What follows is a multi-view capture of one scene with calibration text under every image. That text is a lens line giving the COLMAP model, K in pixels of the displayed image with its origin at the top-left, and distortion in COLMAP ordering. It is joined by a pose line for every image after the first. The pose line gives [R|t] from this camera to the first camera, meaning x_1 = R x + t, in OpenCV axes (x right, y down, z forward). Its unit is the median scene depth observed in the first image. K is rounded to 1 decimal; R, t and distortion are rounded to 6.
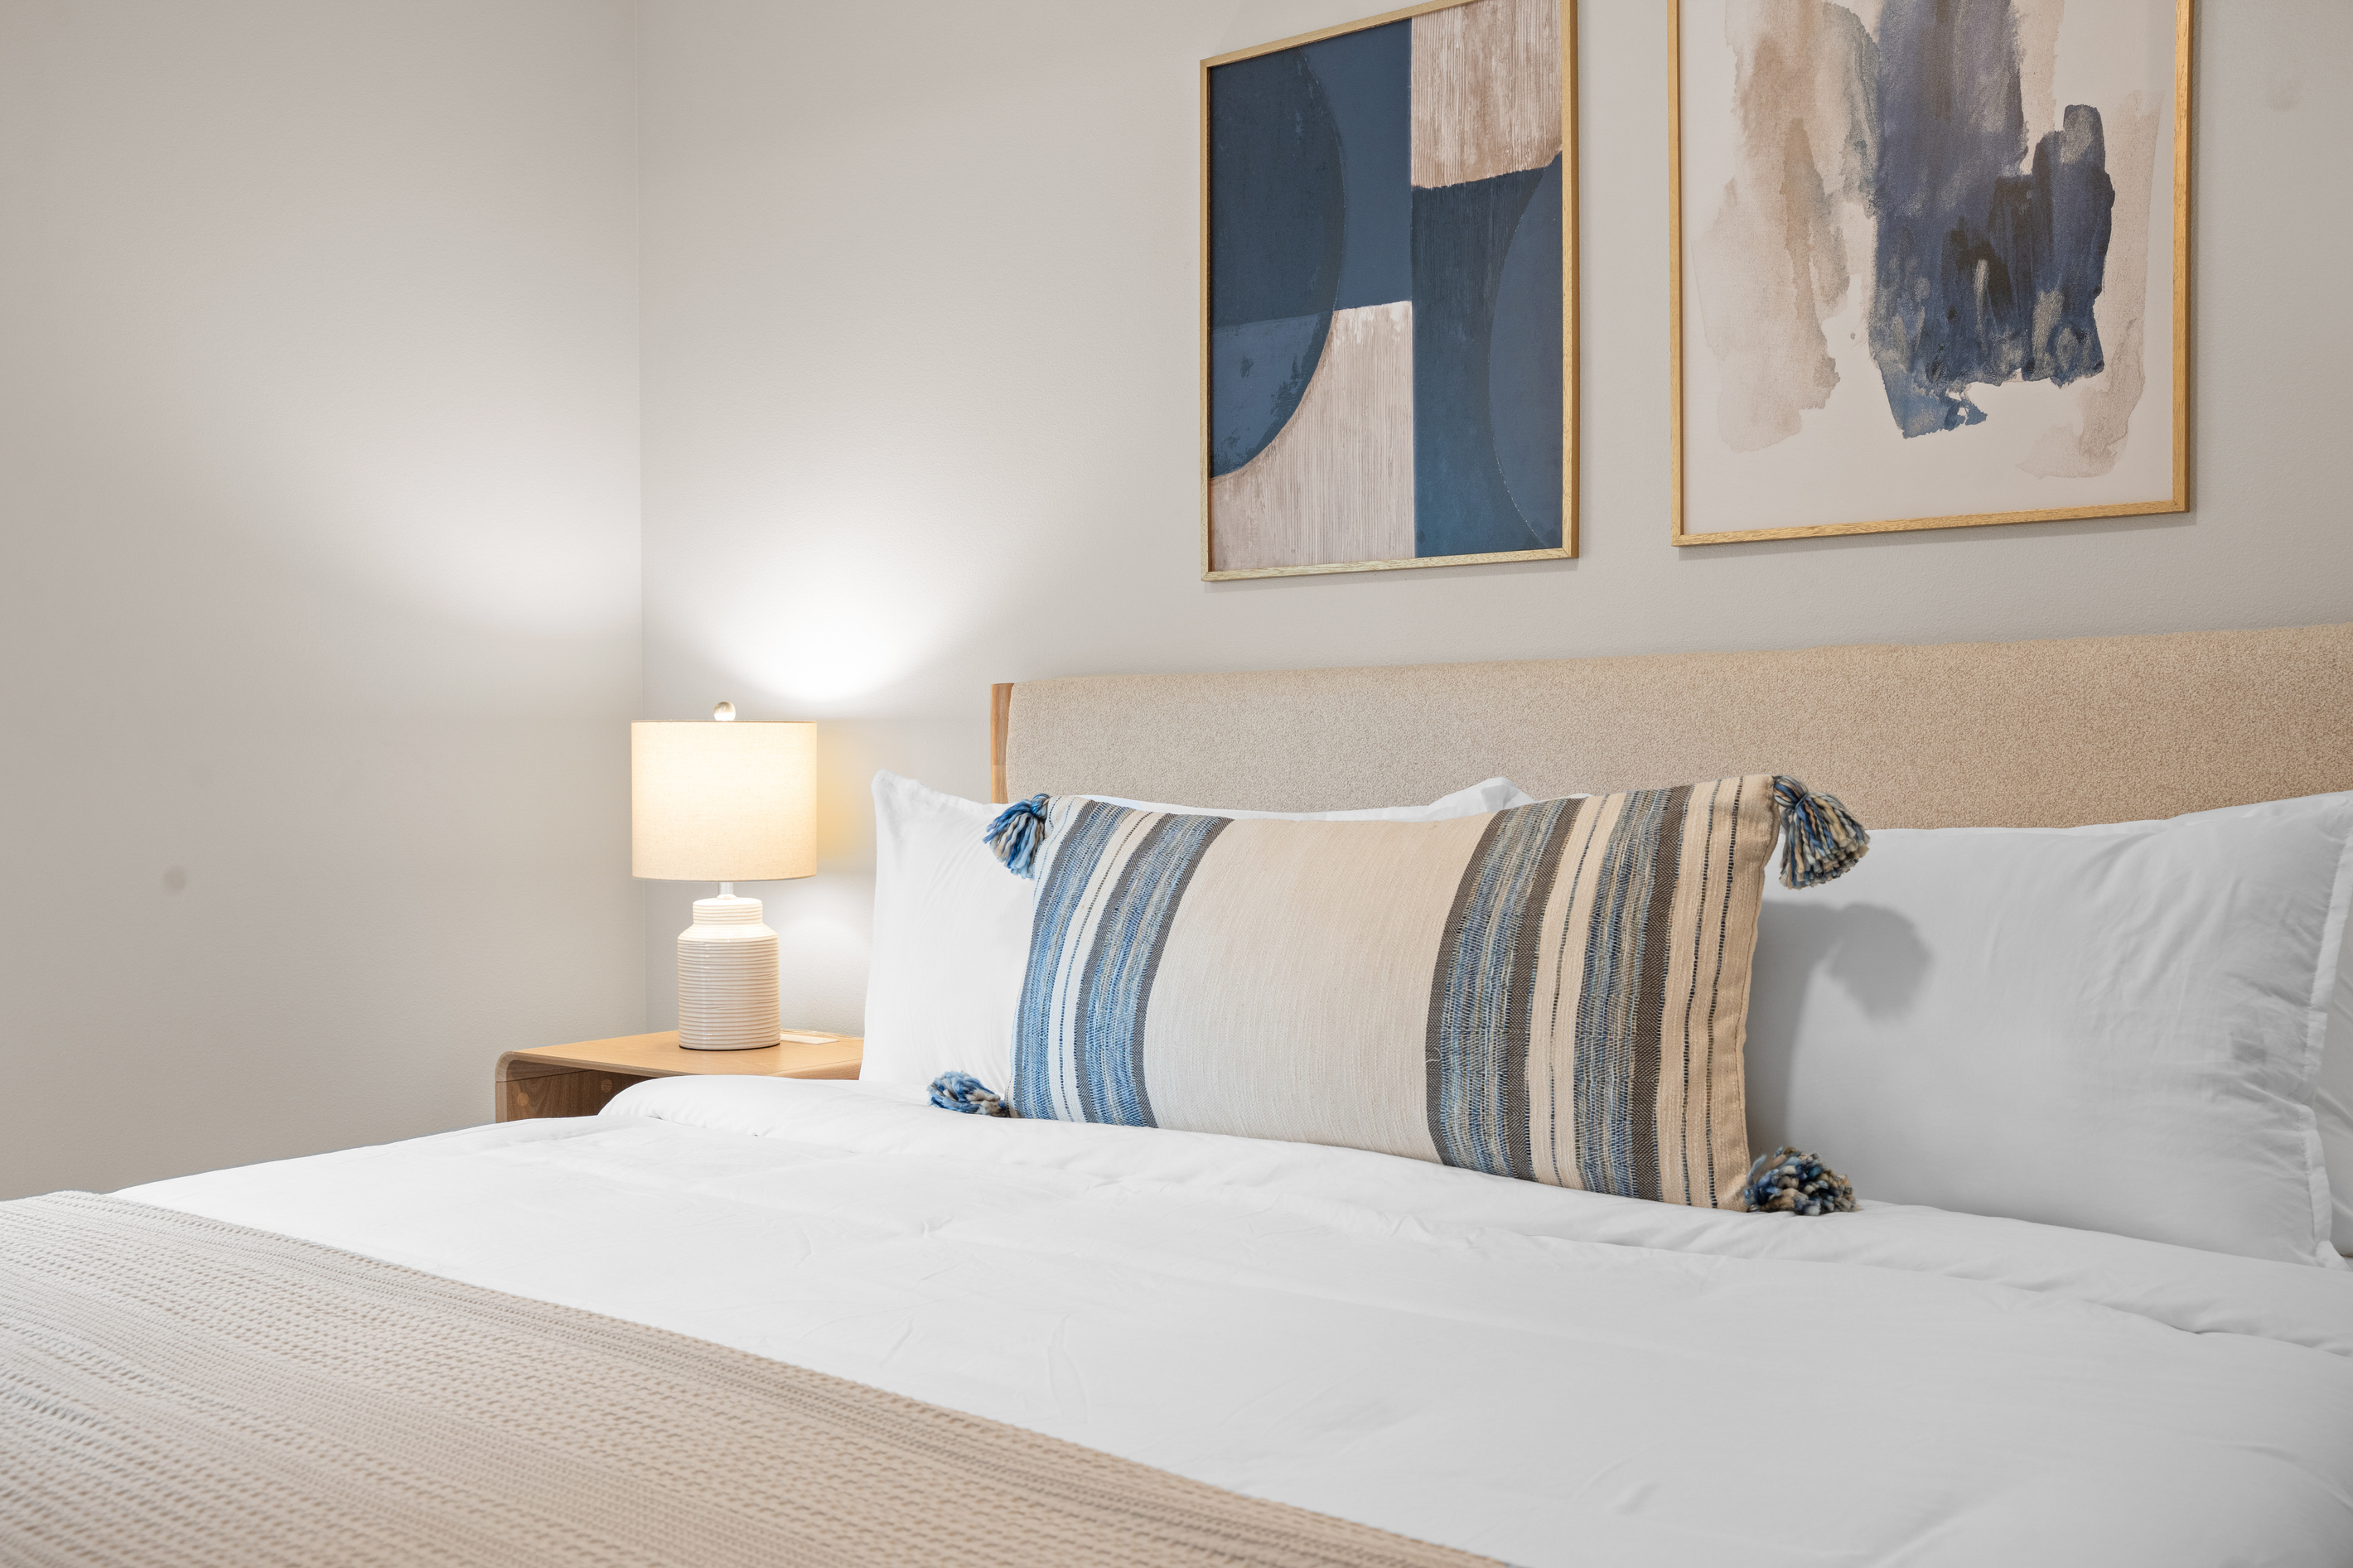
lens RADIAL K [[2231.5, 0, 1177.6], [0, 2231.5, 780.7], [0, 0, 1]] dist [-0.025217, 0.000000]
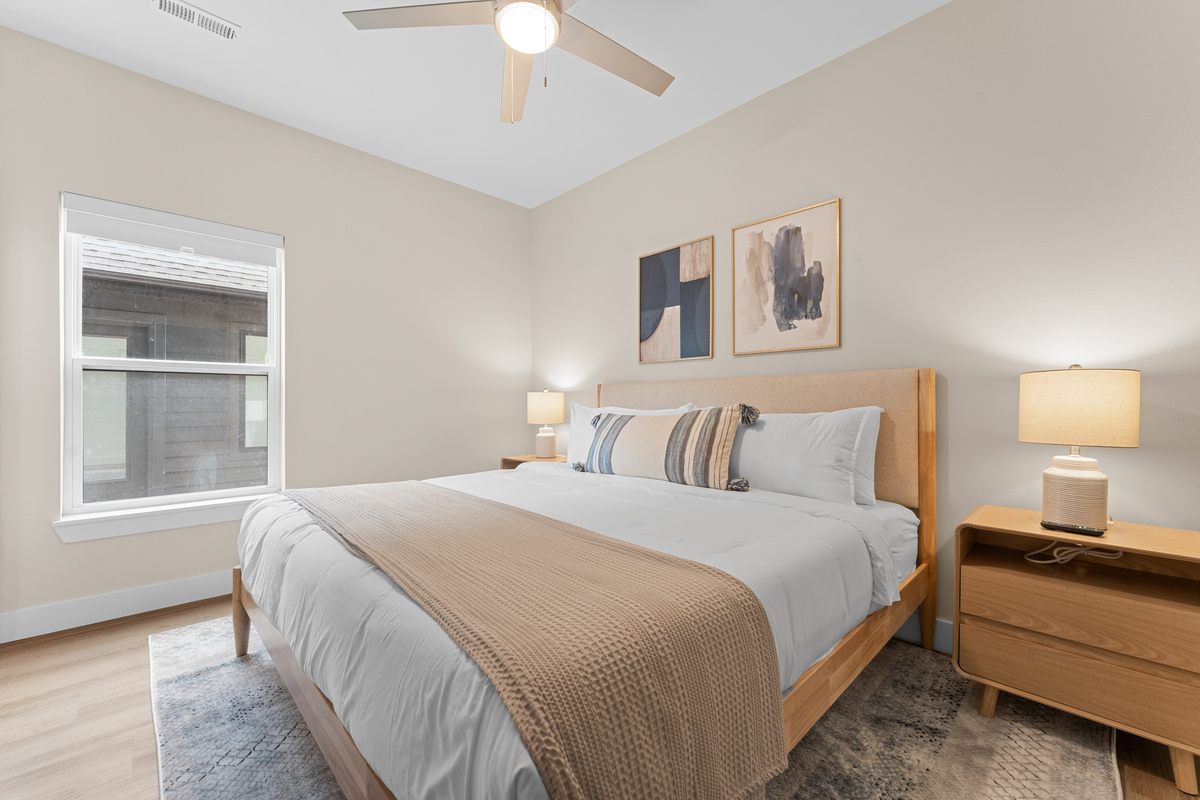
lens RADIAL K [[481.7, 0, 597.8], [0, 481.7, 403.2], [0, 0, 1]] dist [-0.004431, 0.000737]
pose [[0.990382, 0.001646, -0.138349, 0.079258], [-0.002332, 0.999986, -0.004795, 0.003803], [0.138339, 0.005071, 0.990372, -0.068598]]
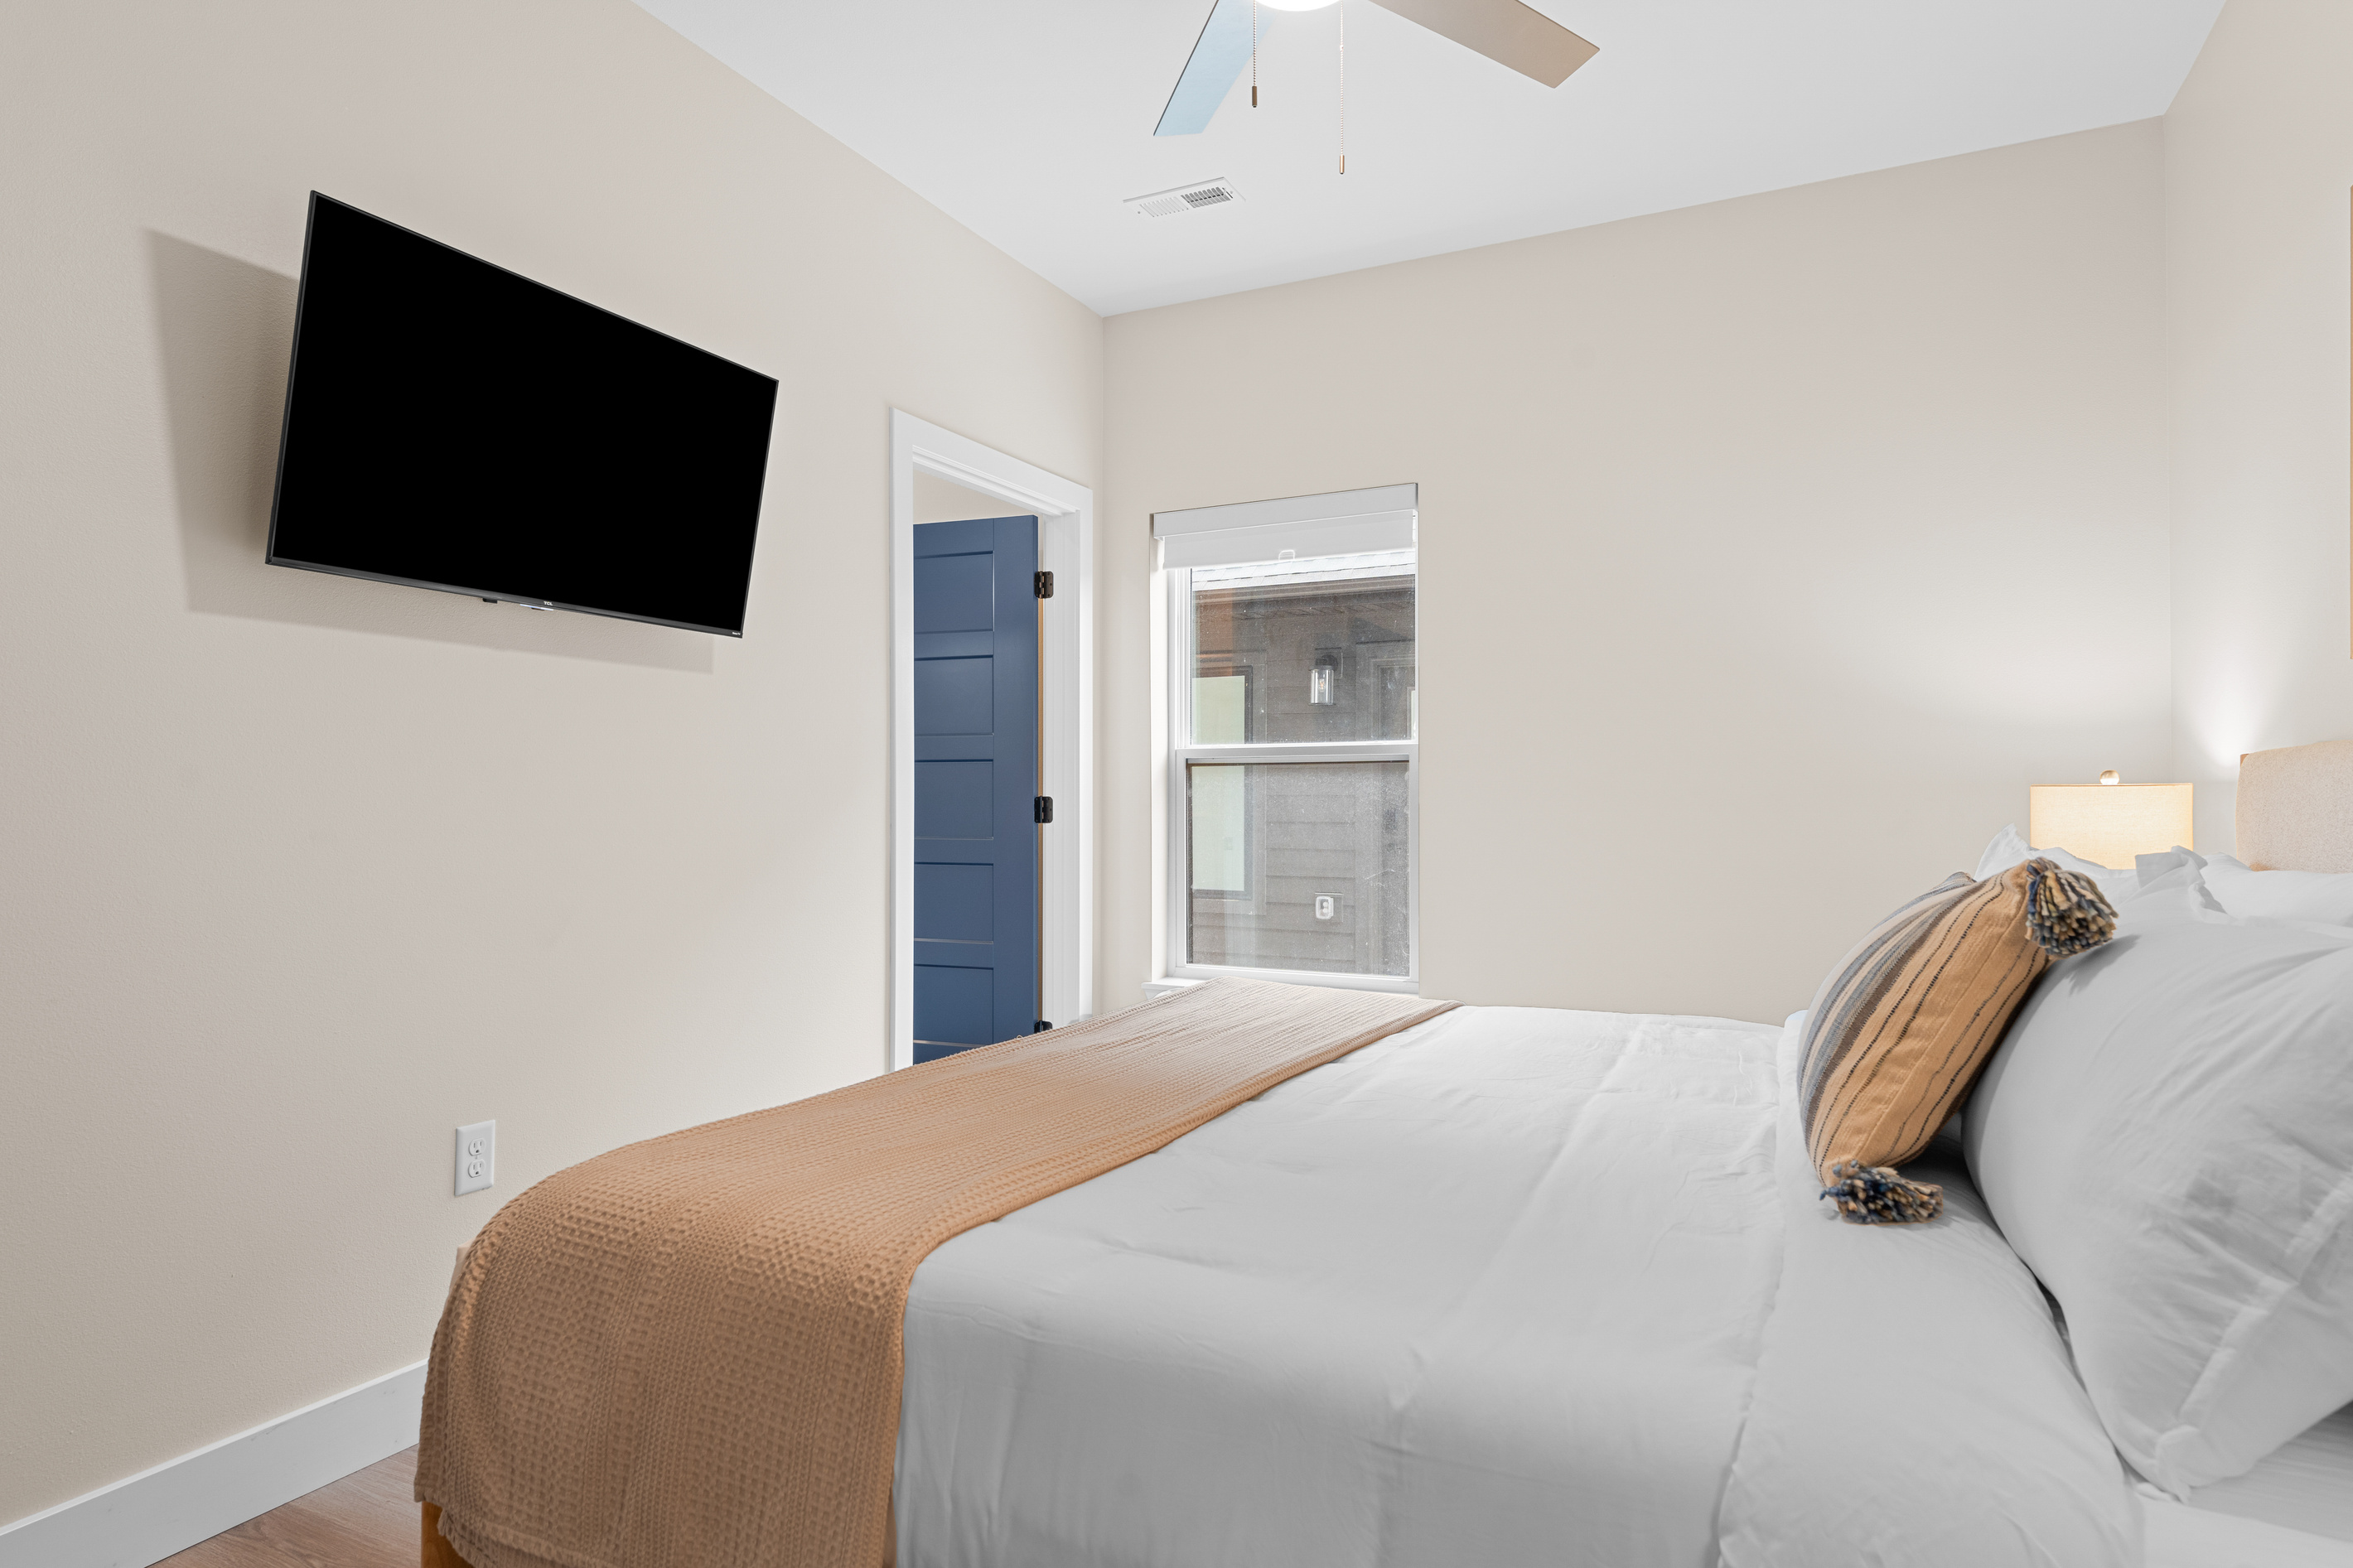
lens RADIAL K [[1335.2, 0, 1188.1], [0, 1335.2, 787.5], [0, 0, 1]] dist [0.002665, 0.001307]
pose [[0.195465, -0.003321, -0.980705, 0.646347], [-0.003459, 0.999986, -0.004075, -0.025072], [0.980705, 0.004189, 0.195450, 0.348676]]
